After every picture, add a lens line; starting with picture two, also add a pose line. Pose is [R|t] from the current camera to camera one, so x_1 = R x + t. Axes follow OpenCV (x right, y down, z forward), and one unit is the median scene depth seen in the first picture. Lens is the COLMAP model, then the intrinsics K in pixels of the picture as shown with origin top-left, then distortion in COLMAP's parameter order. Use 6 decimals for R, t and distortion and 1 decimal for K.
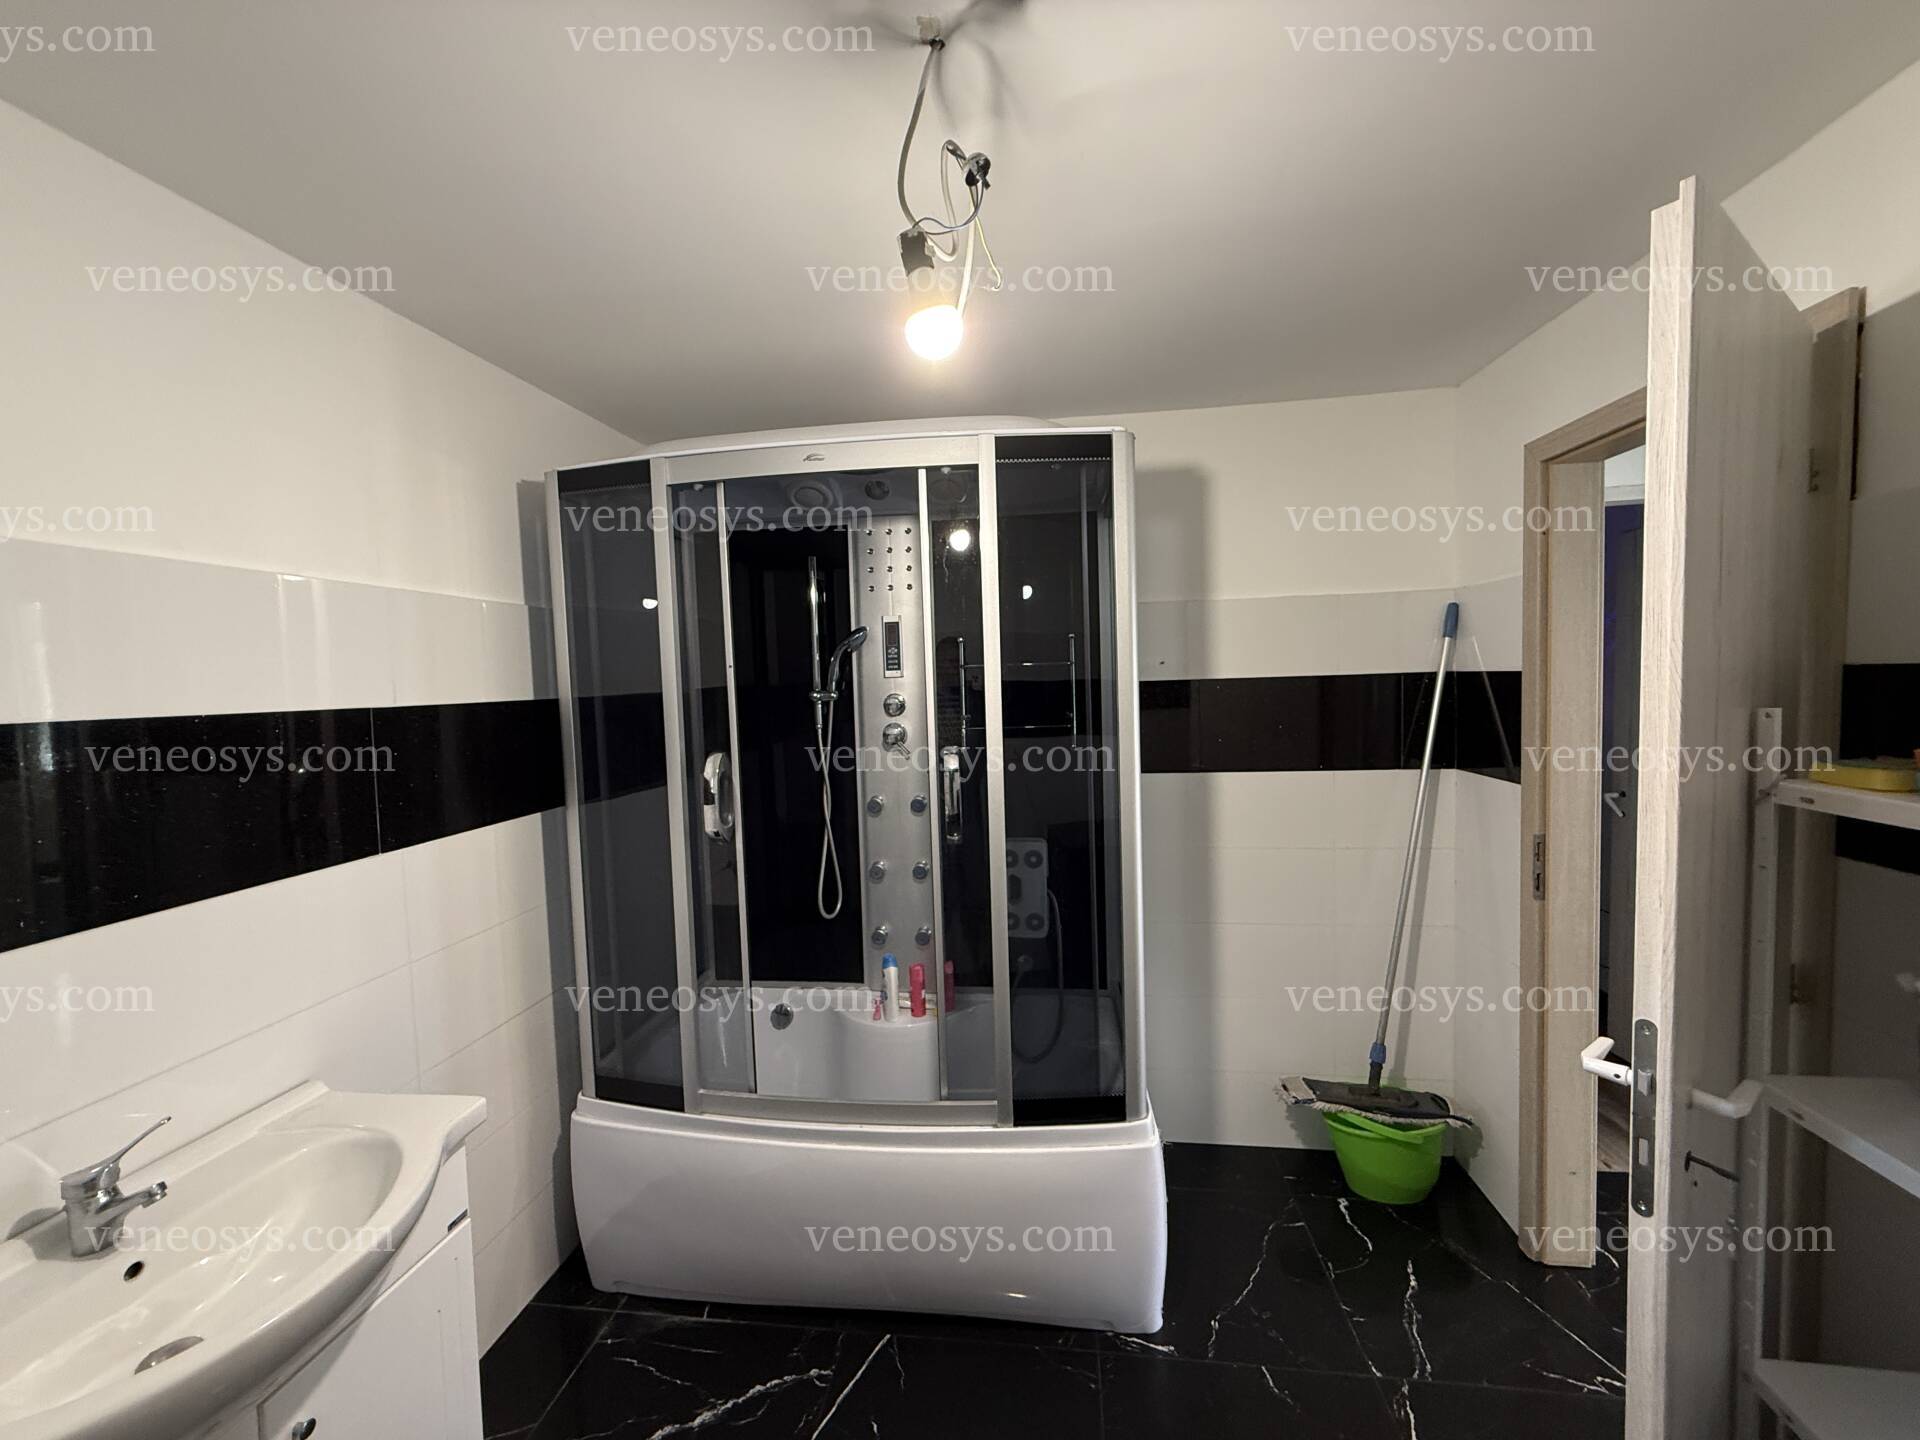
lens RADIAL K [[764.4, 0, 960.0], [0, 764.4, 720.0], [0, 0, 1]] dist [0.001008, 0.000549]
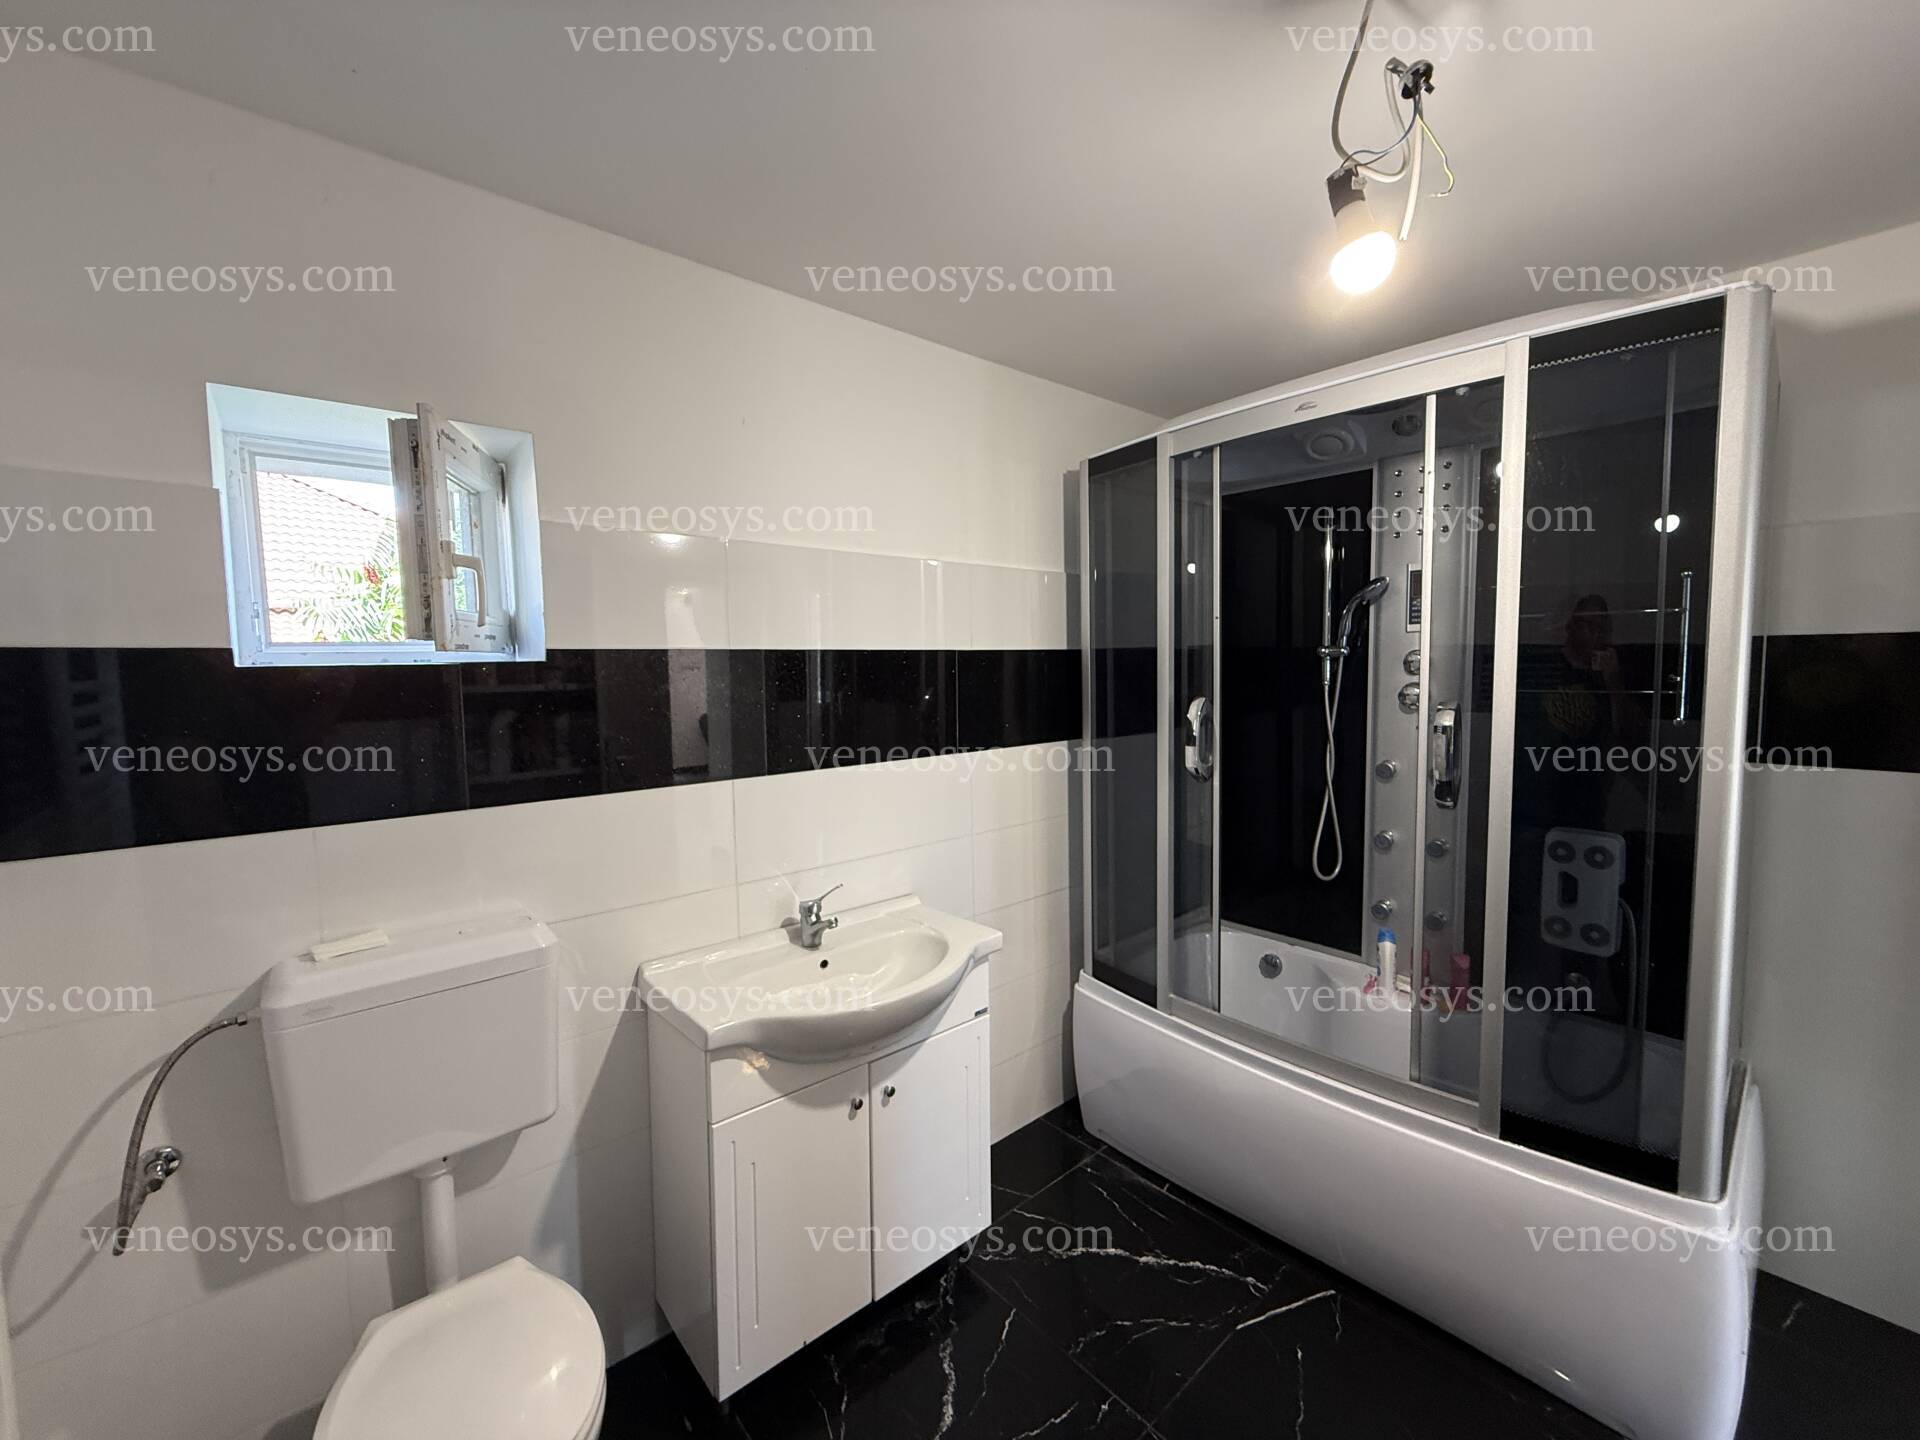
lens RADIAL K [[764.4, 0, 960.0], [0, 764.4, 720.0], [0, 0, 1]] dist [0.001008, 0.000549]
pose [[0.758635, 0.067229, -0.648038, 0.132068], [-0.041770, 0.997634, 0.054598, 0.029621], [0.650176, -0.014351, 0.759648, -0.060121]]
